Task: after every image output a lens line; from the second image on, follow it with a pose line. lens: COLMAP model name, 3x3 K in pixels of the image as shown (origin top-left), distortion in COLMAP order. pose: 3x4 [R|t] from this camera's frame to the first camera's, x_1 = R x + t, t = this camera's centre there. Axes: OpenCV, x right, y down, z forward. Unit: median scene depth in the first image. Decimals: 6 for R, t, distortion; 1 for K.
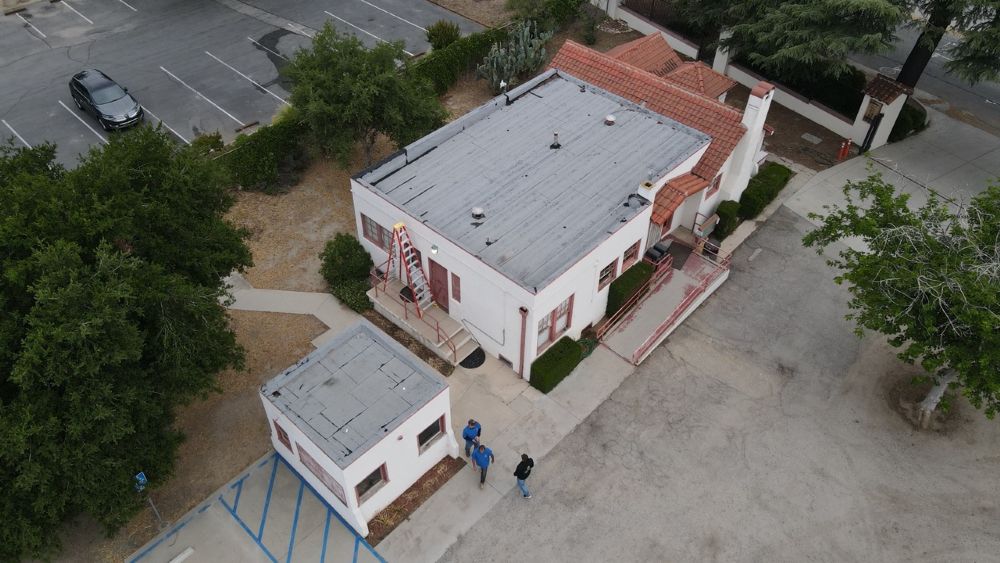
lens RADIAL K [[749.3, 0, 500.0], [0, 749.3, 281.5], [0, 0, 1]] dist [-0.001918, 0.073054]
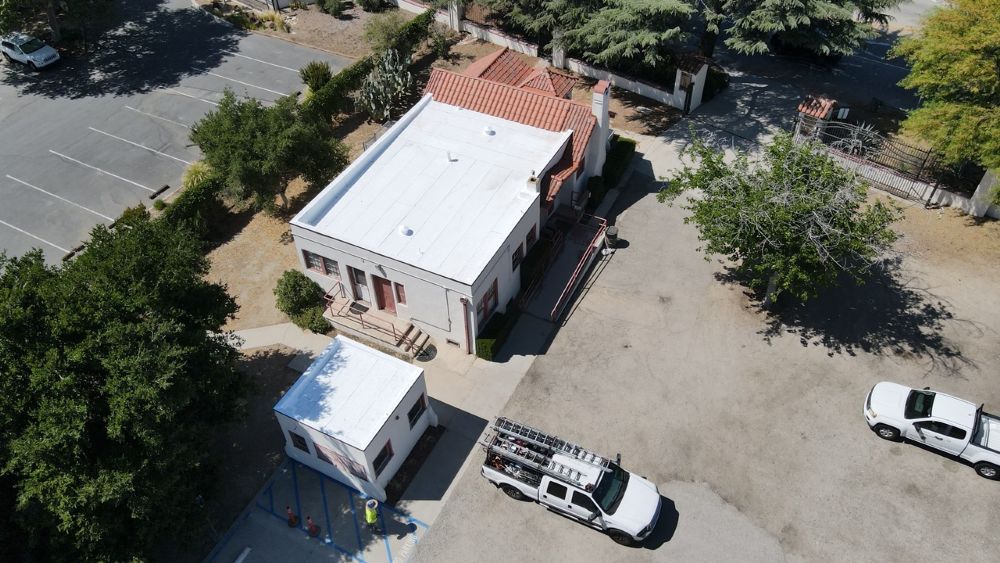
lens RADIAL K [[749.3, 0, 500.0], [0, 749.3, 281.5], [0, 0, 1]] dist [-0.001918, 0.073054]
pose [[0.962292, -0.217723, 0.163065, -0.082255], [0.214241, 0.976007, 0.038862, -0.019976], [-0.167614, -0.002461, 0.985850, -0.189761]]
